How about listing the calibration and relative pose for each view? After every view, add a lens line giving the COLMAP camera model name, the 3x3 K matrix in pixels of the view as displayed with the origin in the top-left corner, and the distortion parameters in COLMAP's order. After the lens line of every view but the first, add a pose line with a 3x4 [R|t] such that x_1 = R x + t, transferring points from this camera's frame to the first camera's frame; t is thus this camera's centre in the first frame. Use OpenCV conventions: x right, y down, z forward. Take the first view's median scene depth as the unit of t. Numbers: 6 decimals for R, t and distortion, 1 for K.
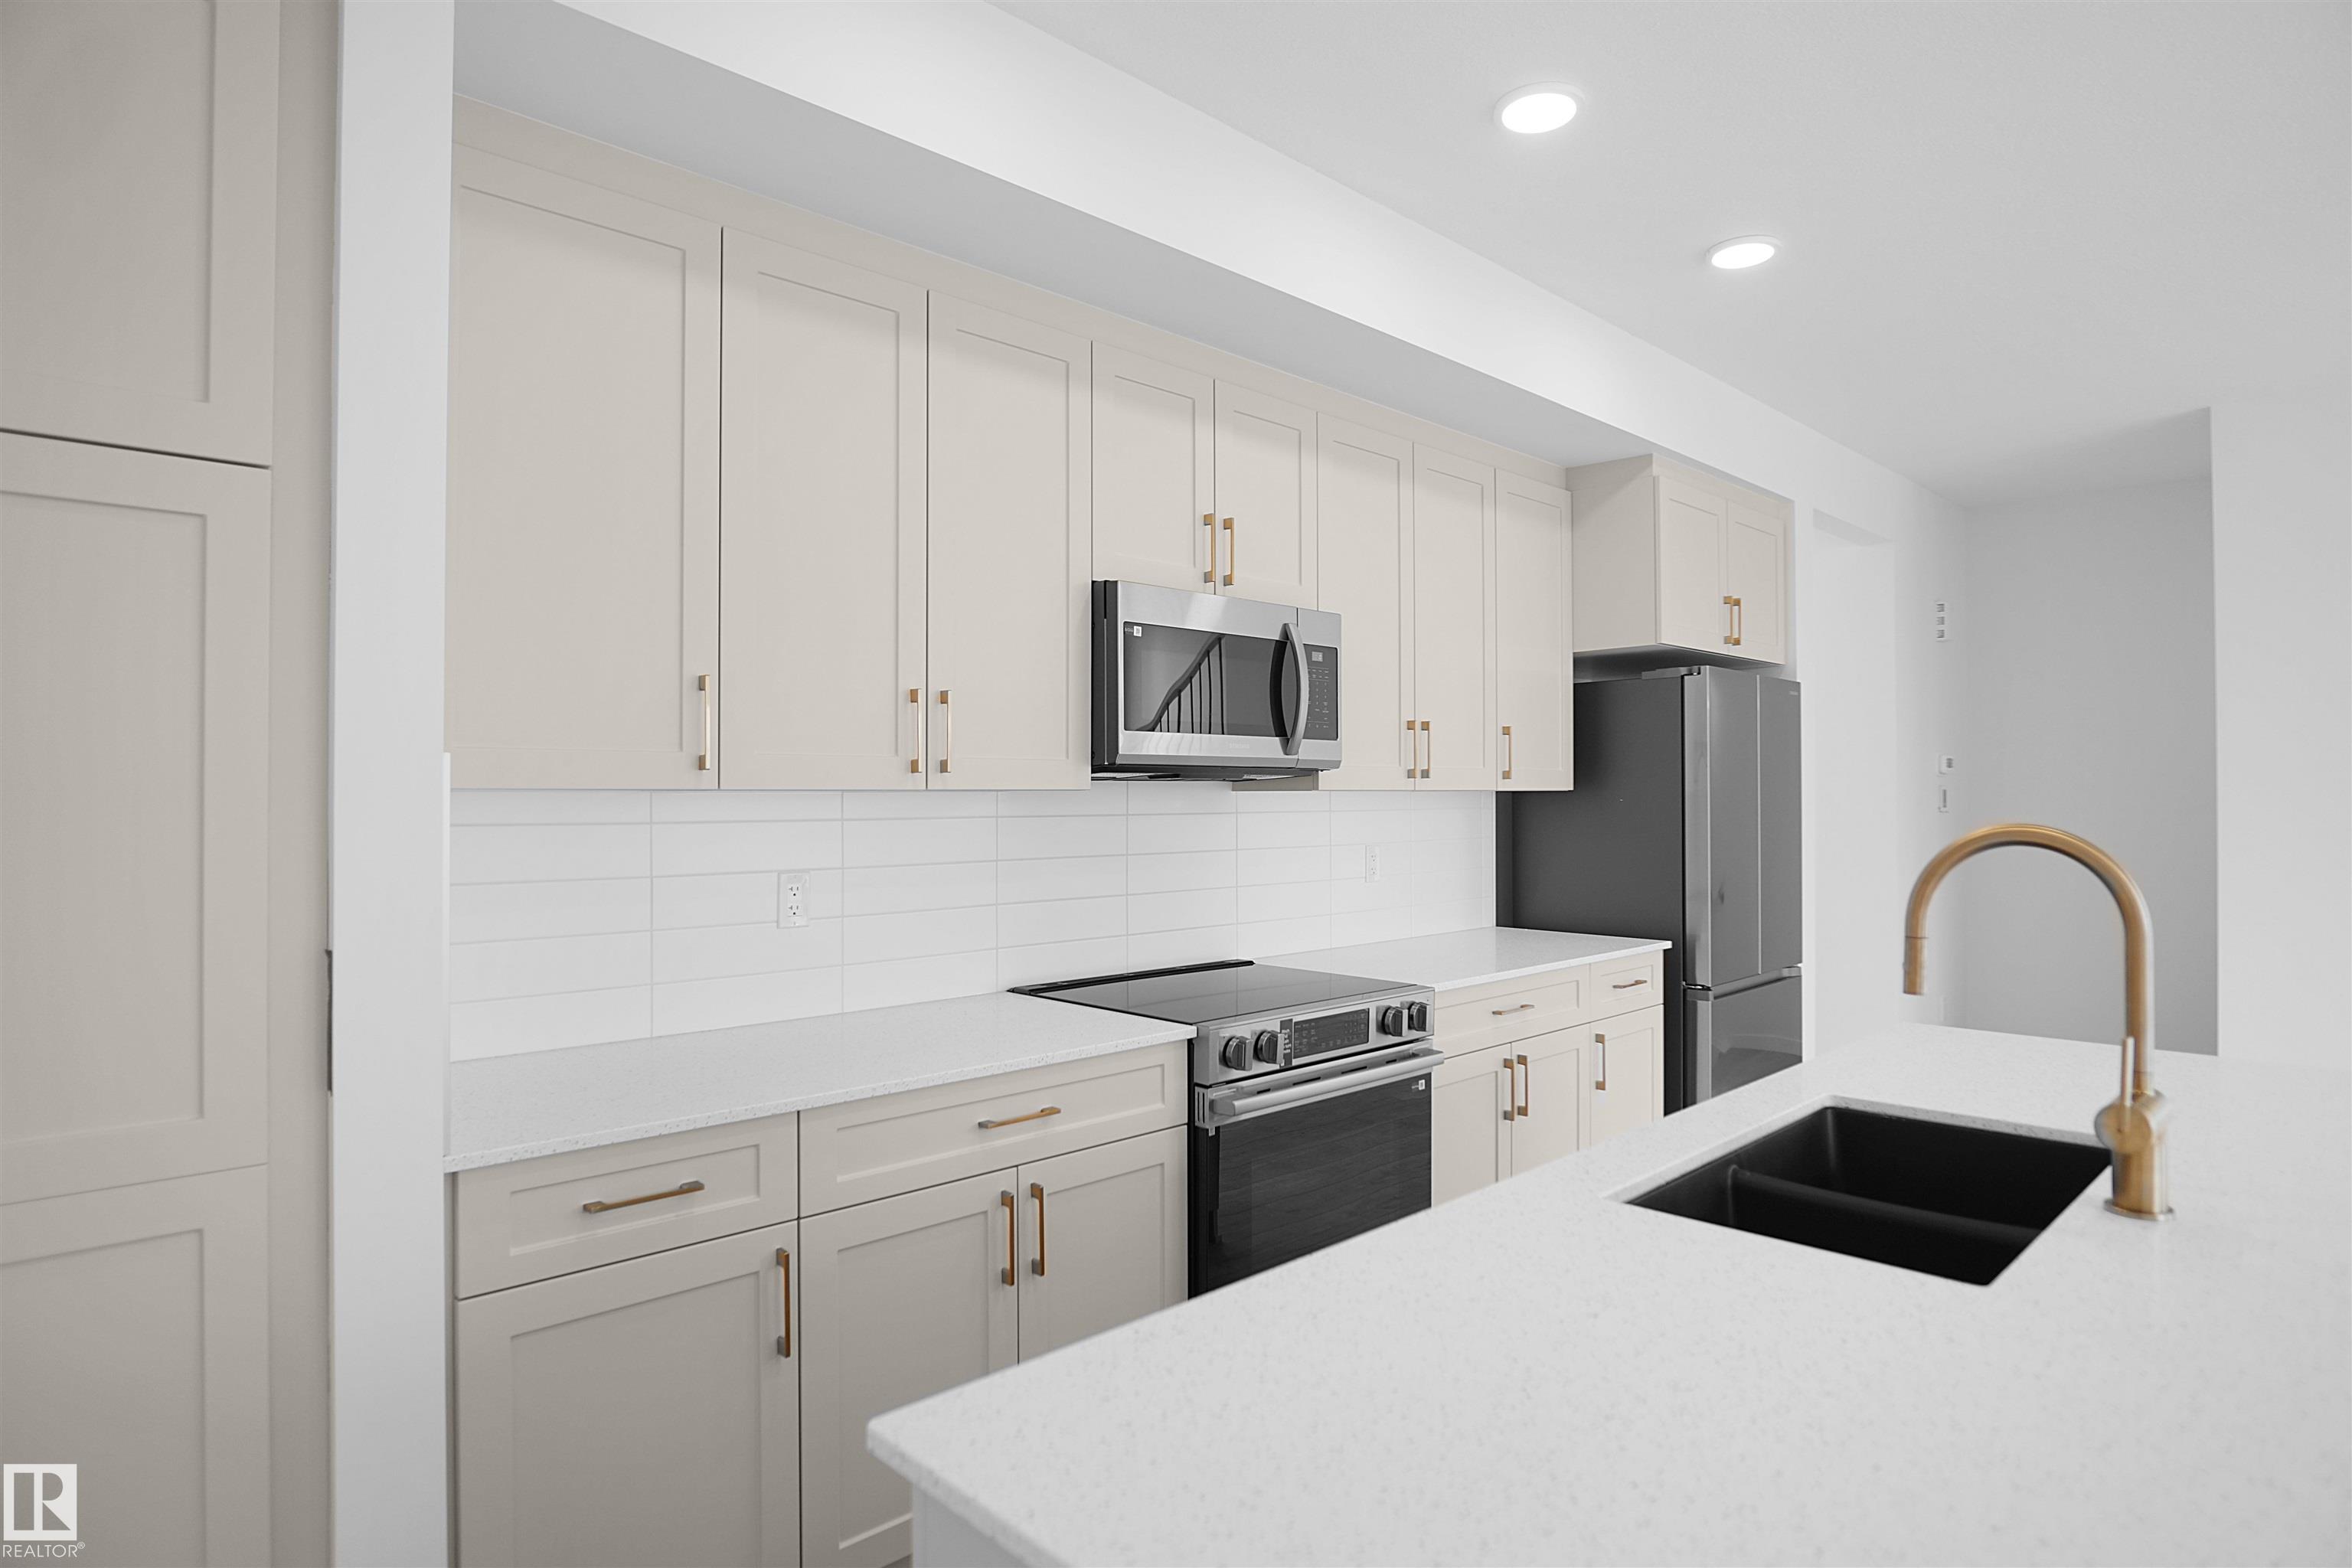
lens RADIAL K [[1265.7, 0, 1171.2], [0, 1265.7, 792.9], [0, 0, 1]] dist [-0.034361, 0.009609]
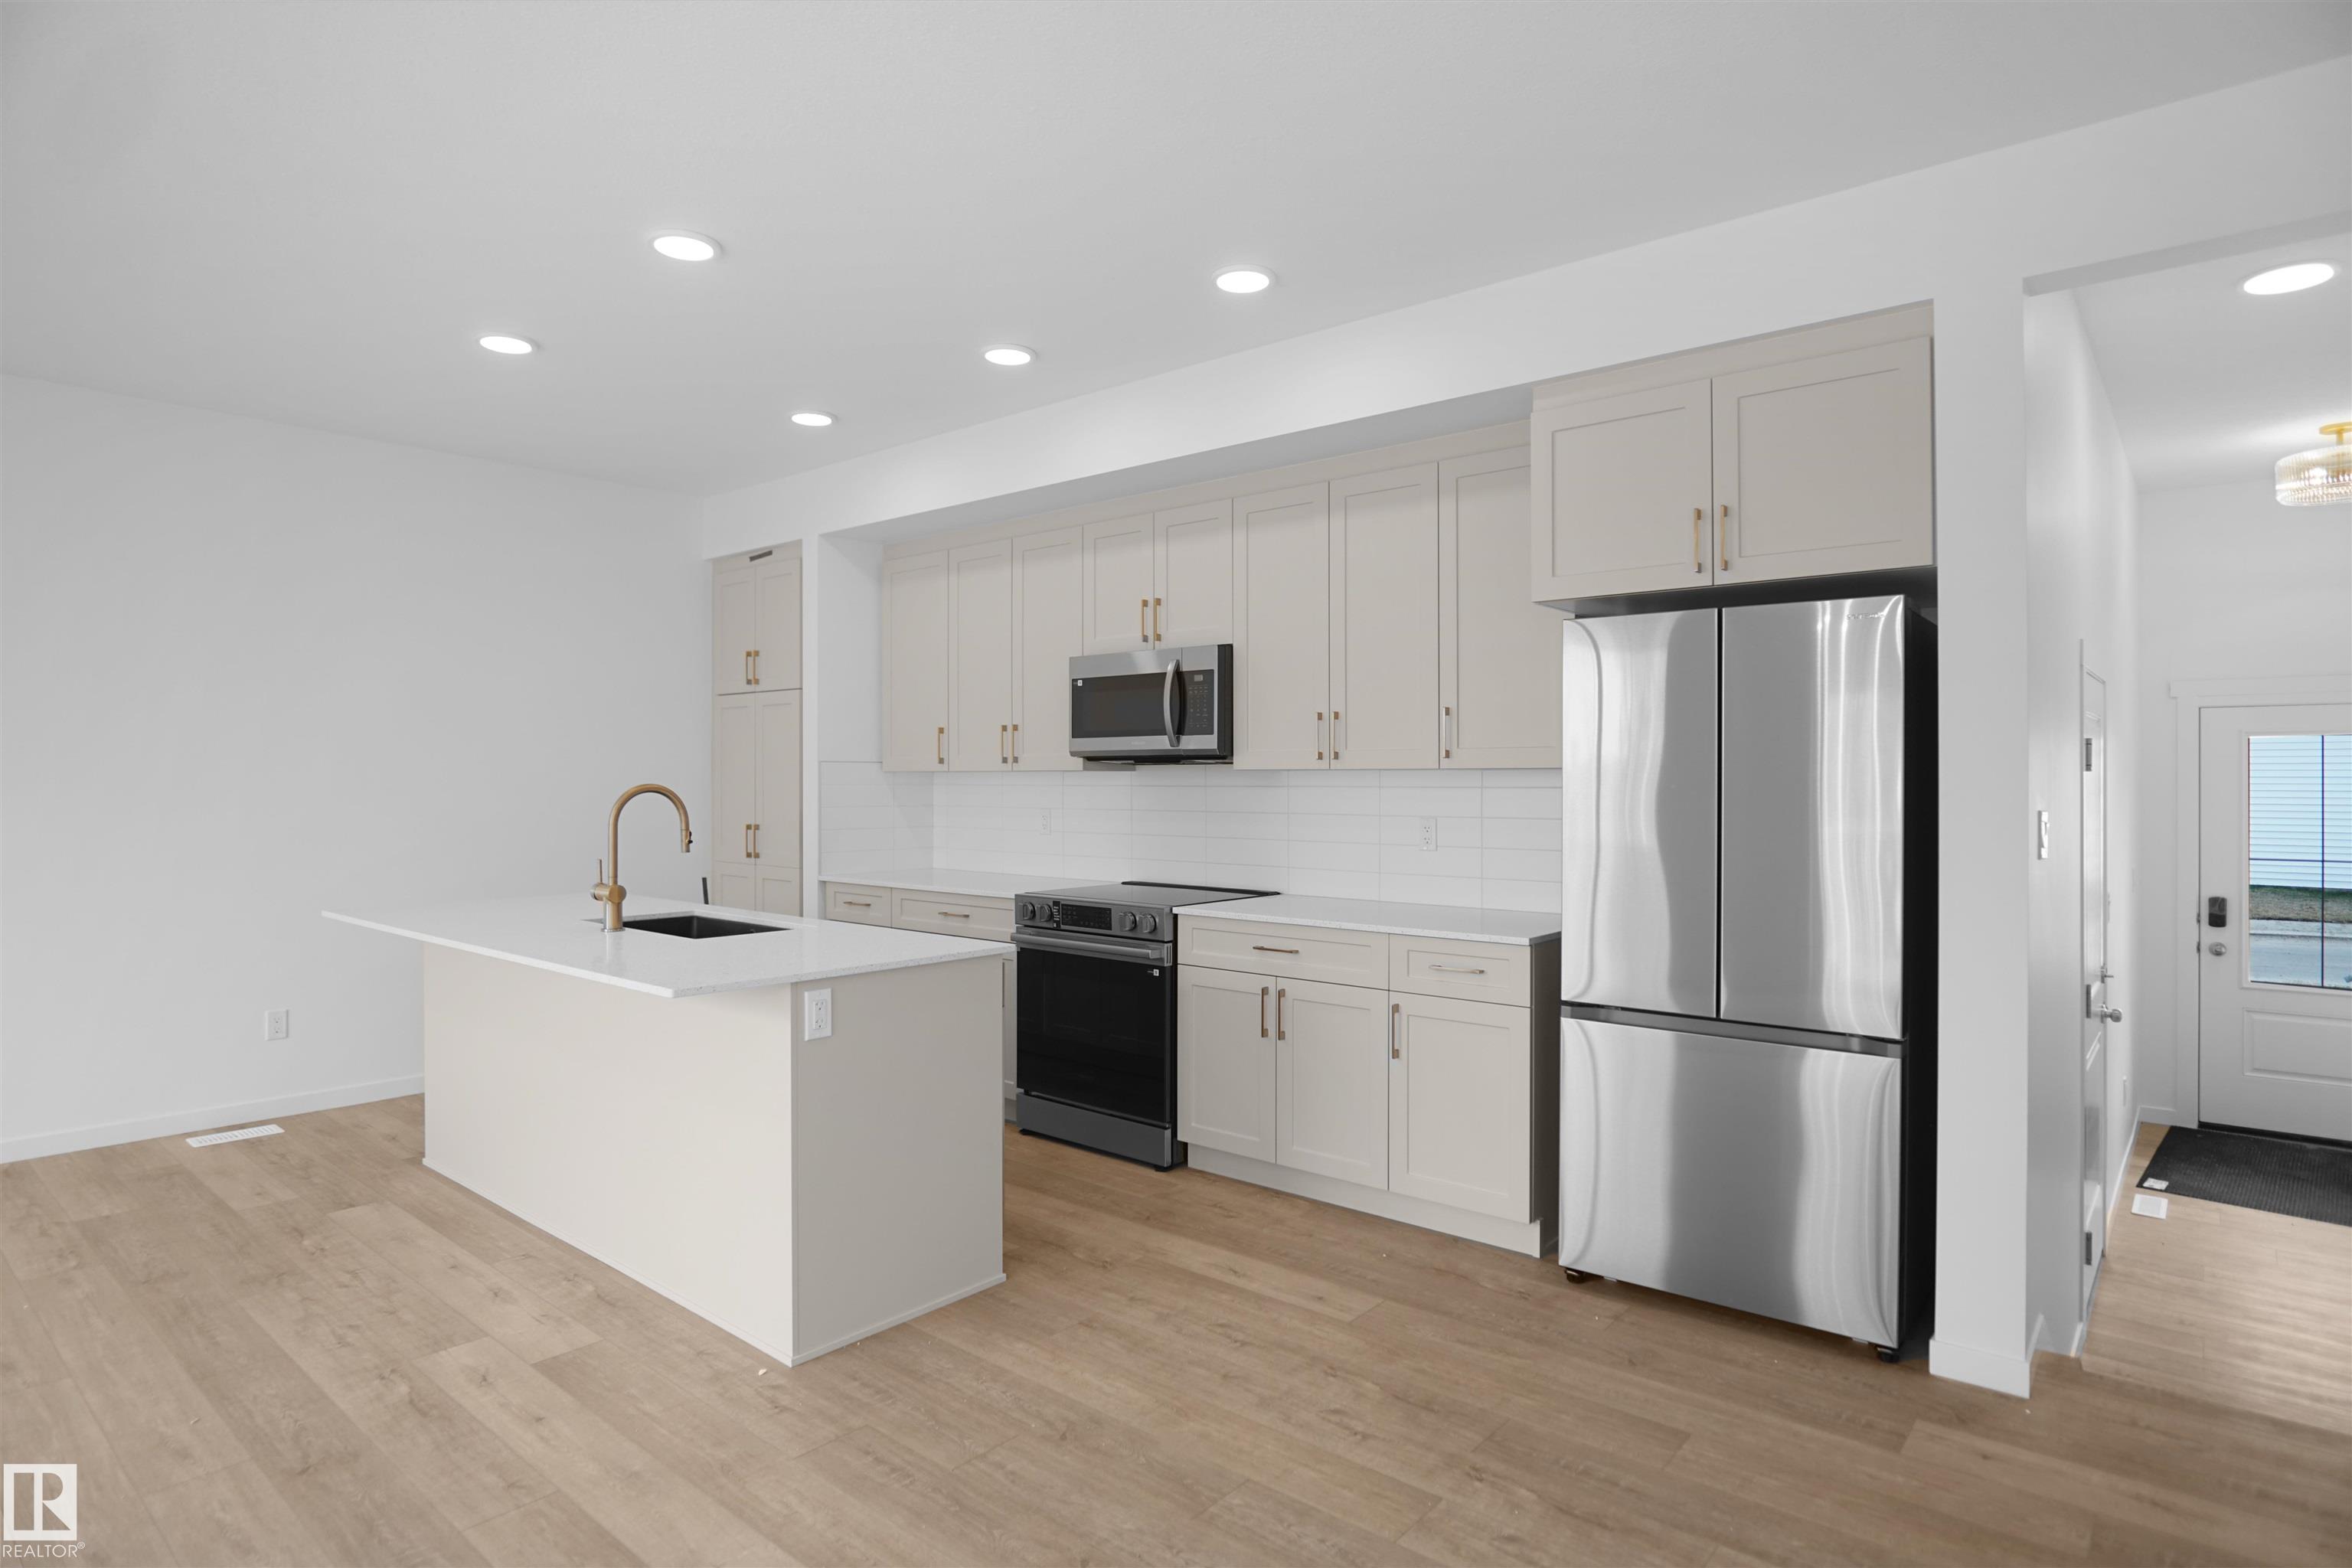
lens RADIAL K [[1265.7, 0, 1188.6], [0, 1265.7, 771.1], [0, 0, 1]] dist [-0.034361, 0.009609]
pose [[0.110117, -0.002833, -0.993915, 1.581537], [0.000355, 0.999996, -0.002811, 0.003703], [0.993919, -0.000043, 0.110118, 0.842093]]
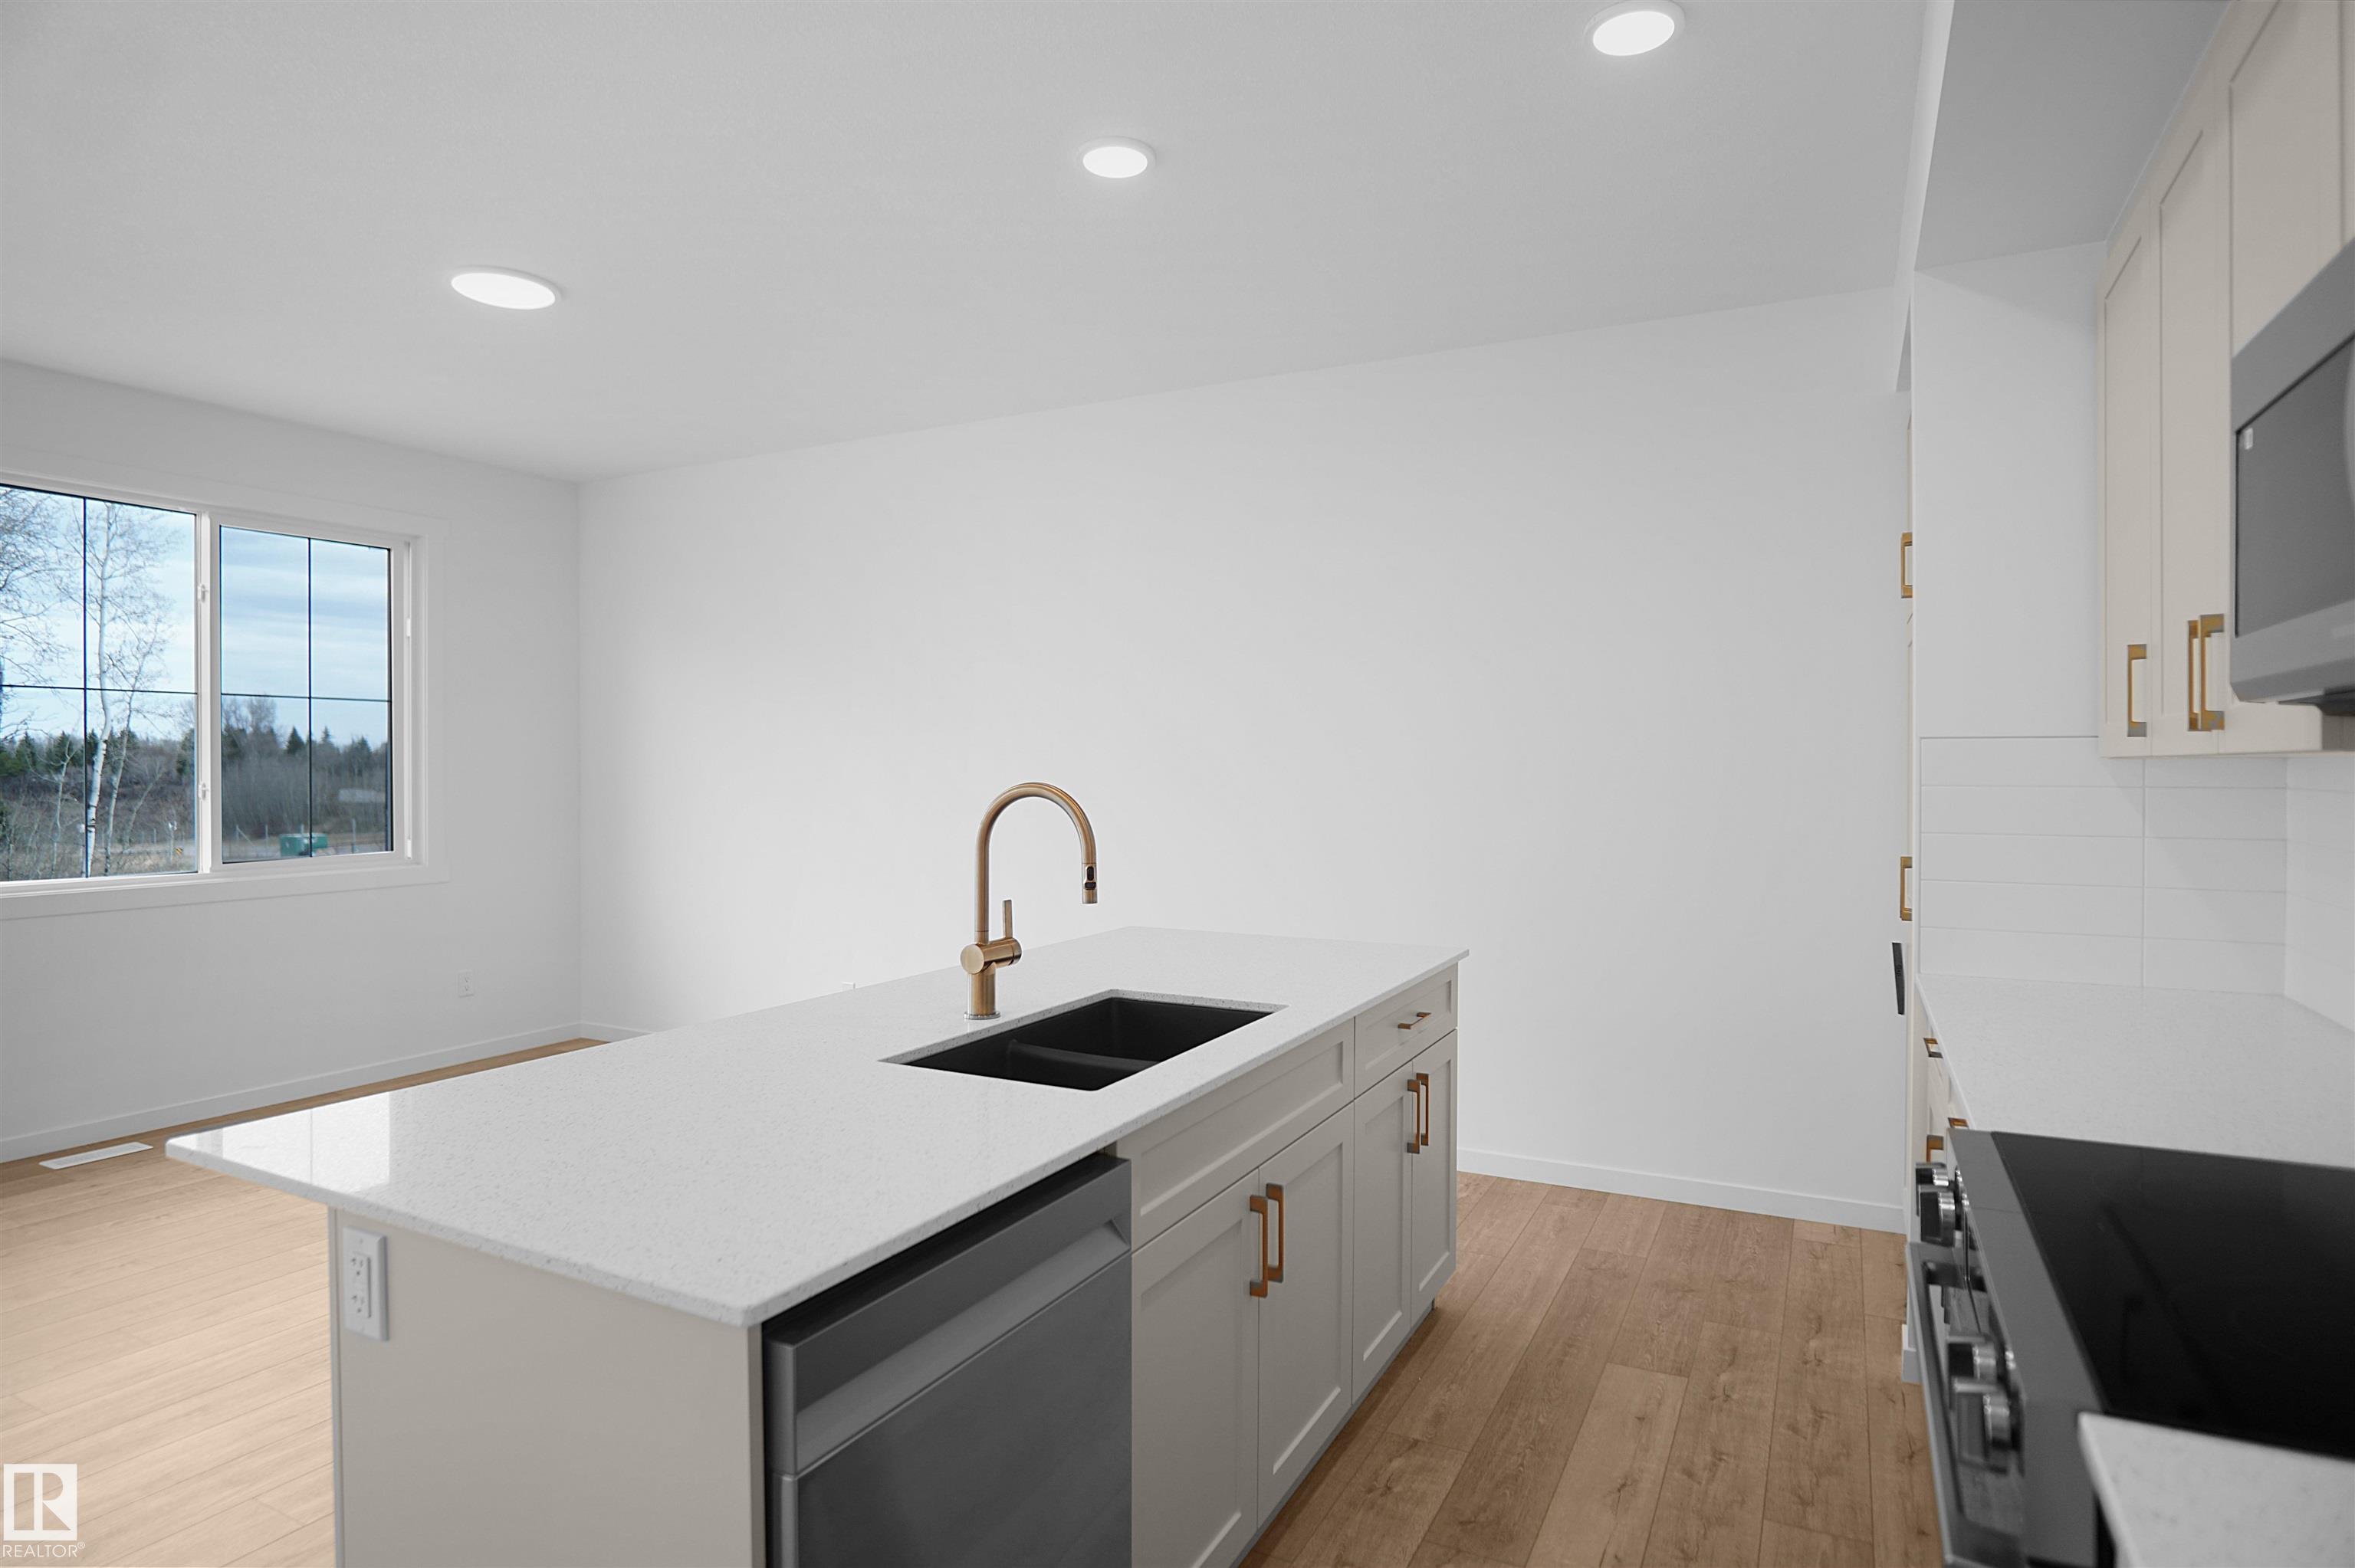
lens RADIAL K [[1267.2, 0, 1189.1], [0, 1267.2, 778.8], [0, 0, 1]] dist [-0.034361, 0.009609]
pose [[-0.944317, 0.003918, -0.329014, 0.477400], [0.000833, 0.999954, 0.009519, 0.003525], [0.329036, 0.008715, -0.944277, 1.174262]]
